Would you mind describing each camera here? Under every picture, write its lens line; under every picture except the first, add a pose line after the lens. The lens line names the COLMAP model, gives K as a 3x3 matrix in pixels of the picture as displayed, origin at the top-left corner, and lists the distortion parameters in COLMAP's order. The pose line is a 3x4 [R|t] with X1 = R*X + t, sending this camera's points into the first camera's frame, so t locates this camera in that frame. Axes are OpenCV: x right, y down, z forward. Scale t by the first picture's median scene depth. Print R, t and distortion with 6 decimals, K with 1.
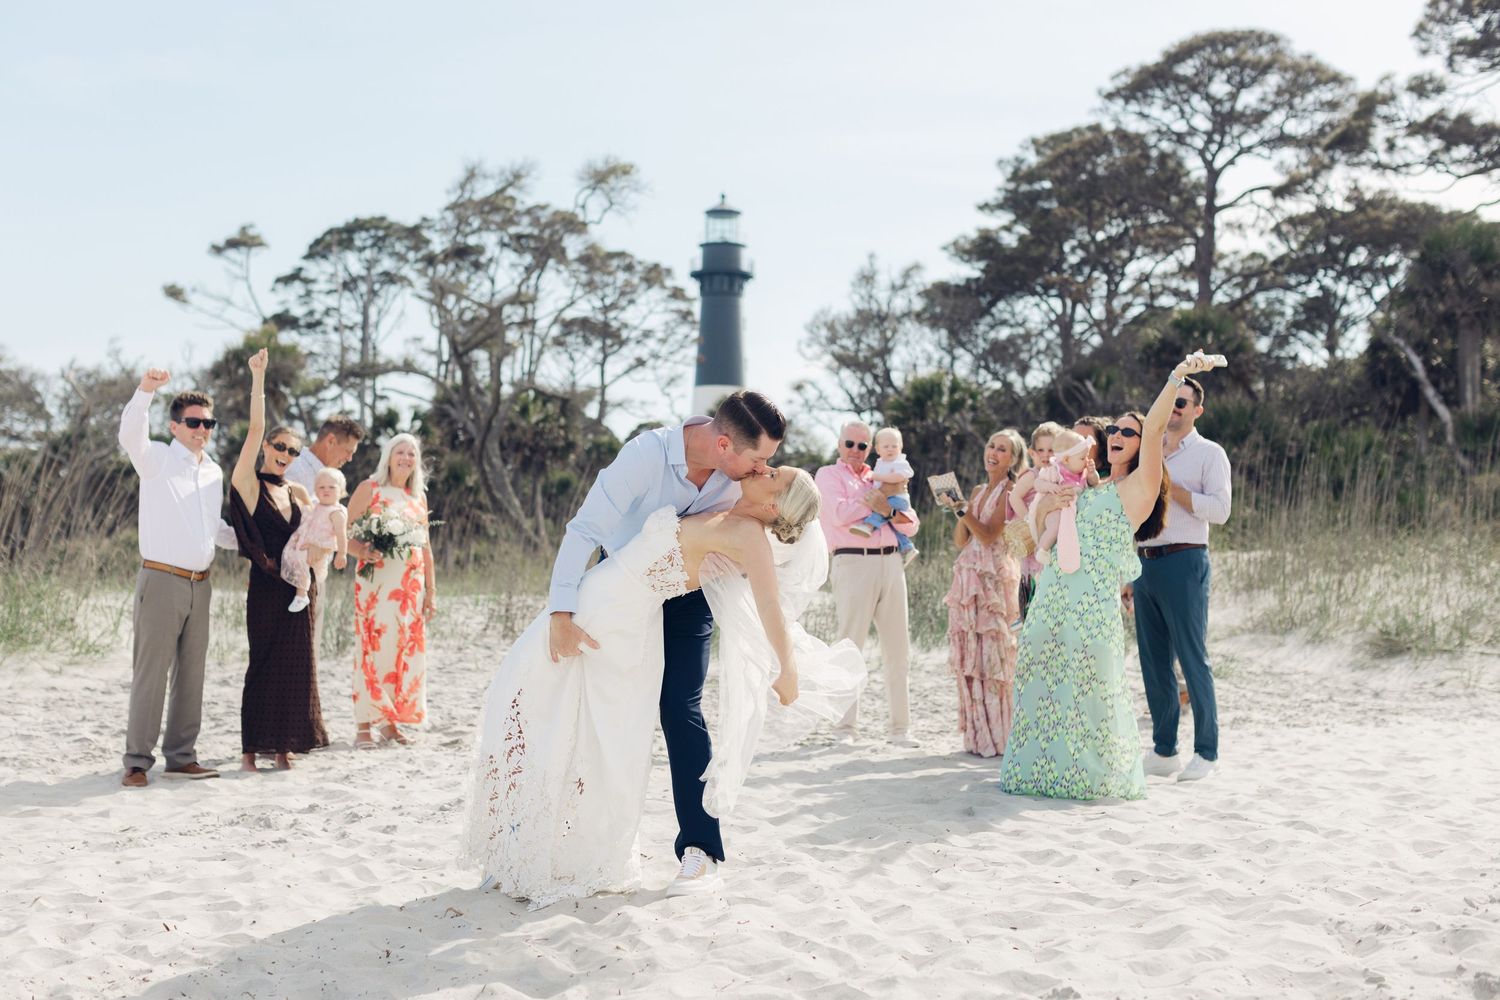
lens RADIAL K [[2203.3, 0, 750.0], [0, 2203.3, 500.0], [0, 0, 1]] dist [-0.014564, 0.043575]
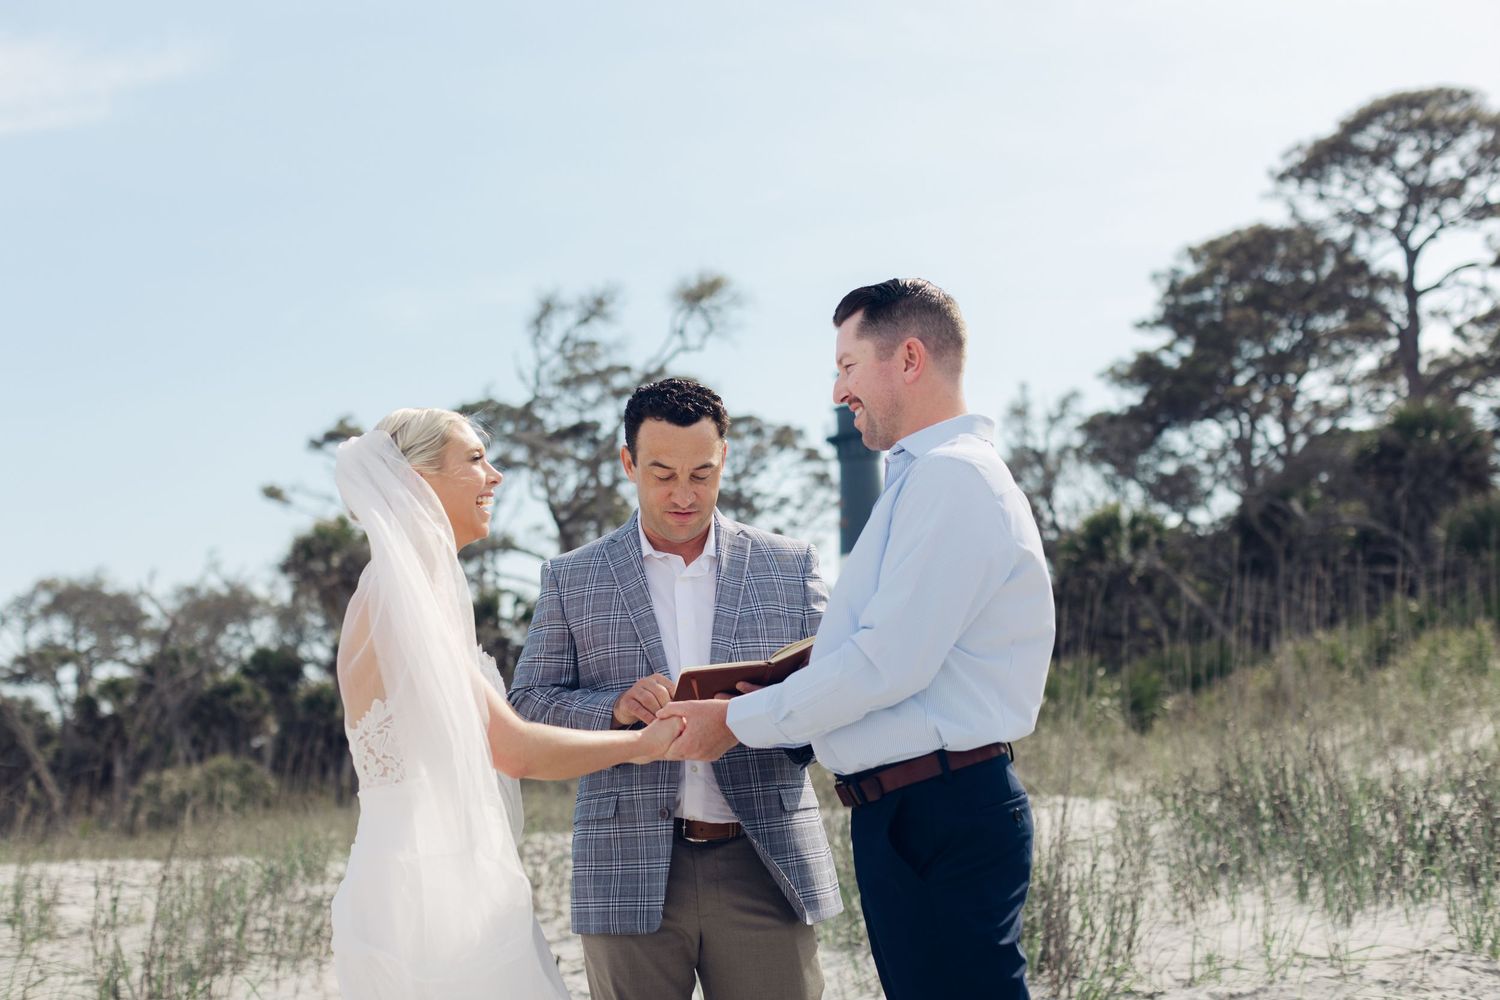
lens RADIAL K [[2161.8, 0, 750.0], [0, 2161.8, 500.0], [0, 0, 1]] dist [-0.024169, -0.045437]
pose [[0.994699, -0.079171, -0.065625, -0.000556], [0.073504, 0.993692, -0.084691, 0.000691], [0.071916, 0.079419, 0.994244, 0.112291]]
